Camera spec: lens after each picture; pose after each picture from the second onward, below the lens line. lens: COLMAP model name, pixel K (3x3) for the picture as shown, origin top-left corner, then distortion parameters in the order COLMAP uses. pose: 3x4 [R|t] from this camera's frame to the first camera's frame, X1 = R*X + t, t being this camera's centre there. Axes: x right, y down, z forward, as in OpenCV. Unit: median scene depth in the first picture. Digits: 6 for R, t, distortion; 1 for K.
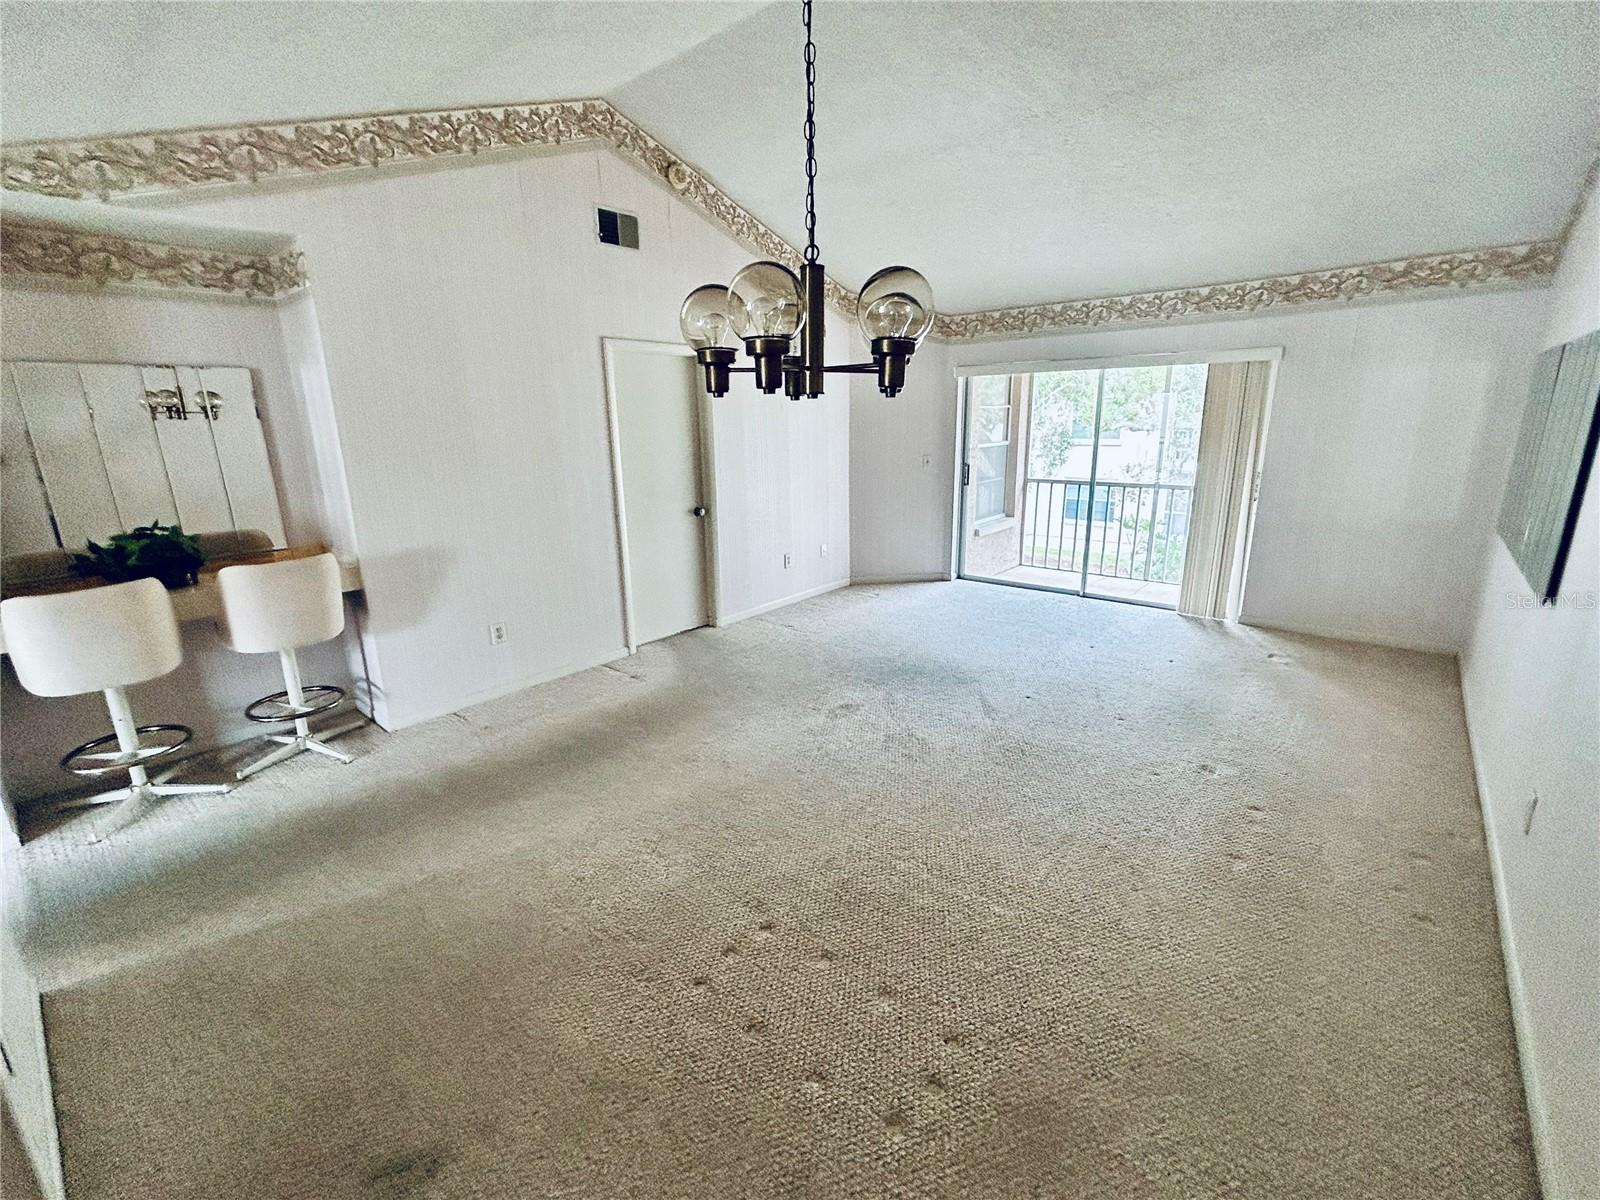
lens RADIAL K [[699.5, 0, 797.6], [0, 699.5, 596.5], [0, 0, 1]] dist [0.003912, 0.000492]
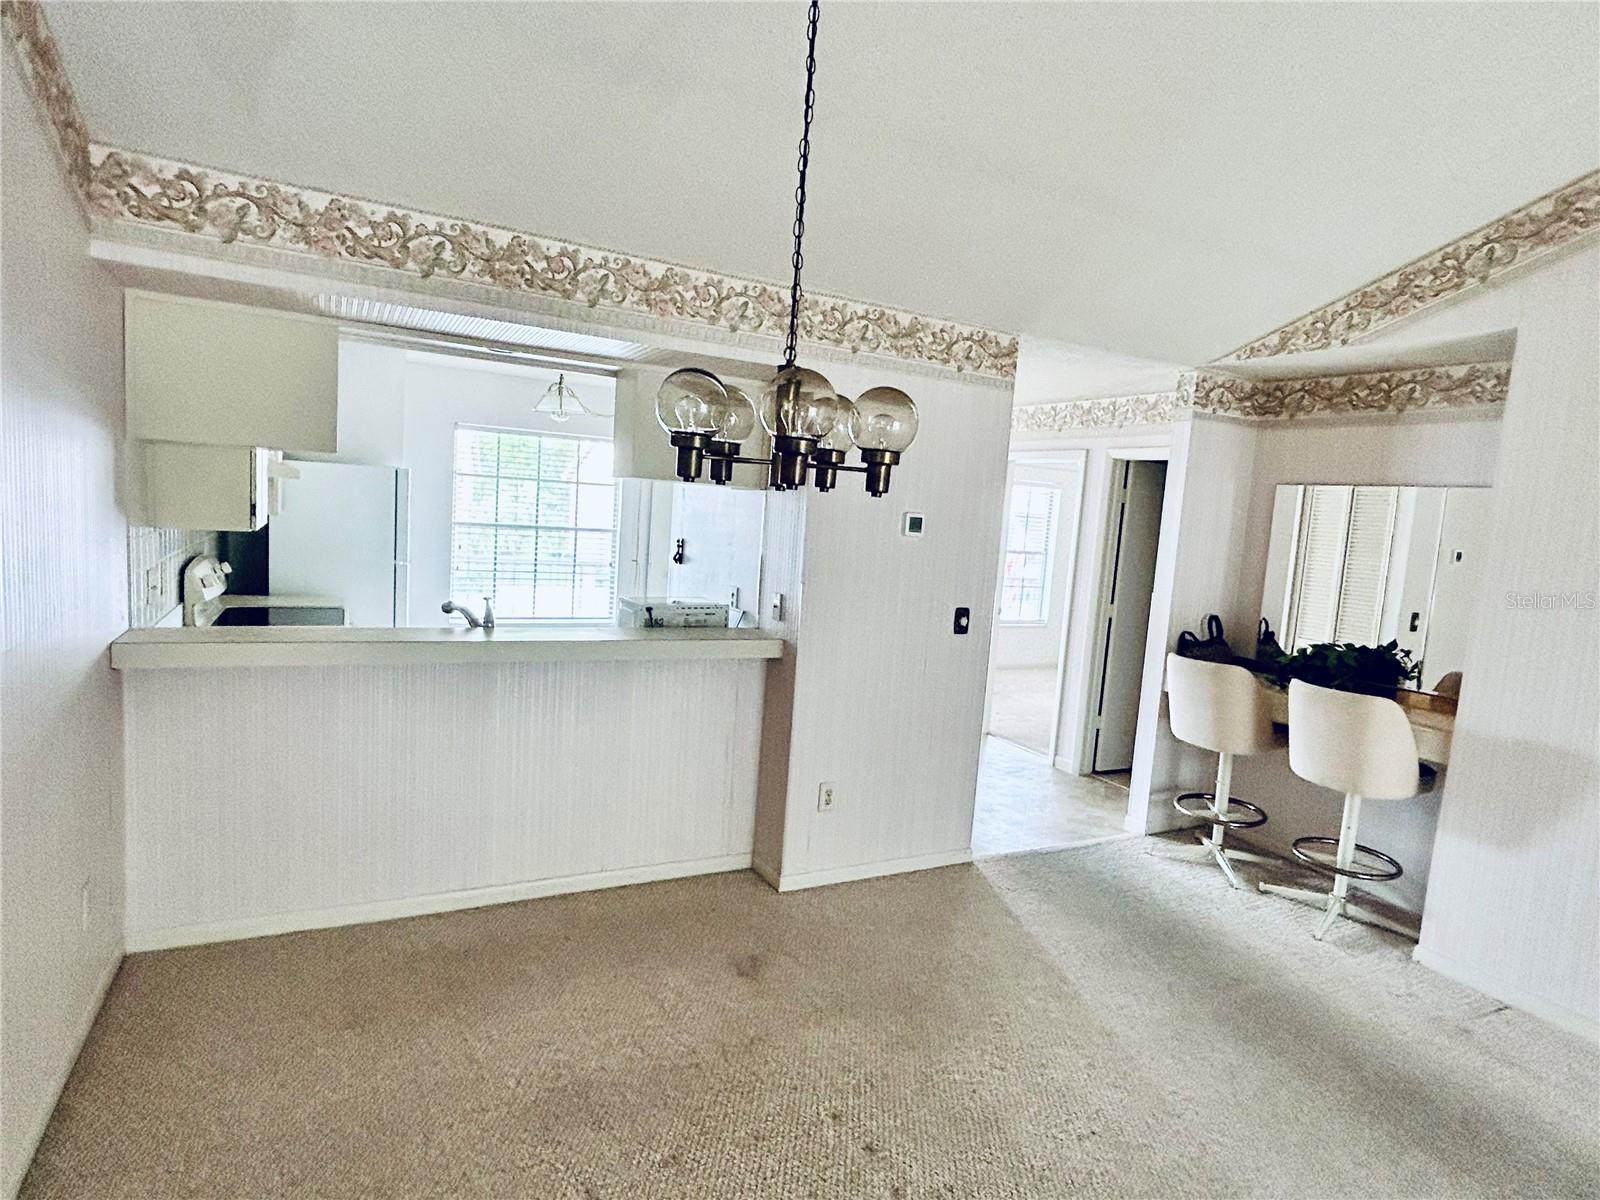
lens RADIAL K [[889.8, 0, 796.8], [0, 889.8, 597.9], [0, 0, 1]] dist [-0.001174, 0.000001]
pose [[-0.375834, 0.097104, -0.921585, 0.601026], [-0.292968, 0.931037, 0.217576, -0.215953], [0.879158, 0.351767, -0.321467, 0.743423]]
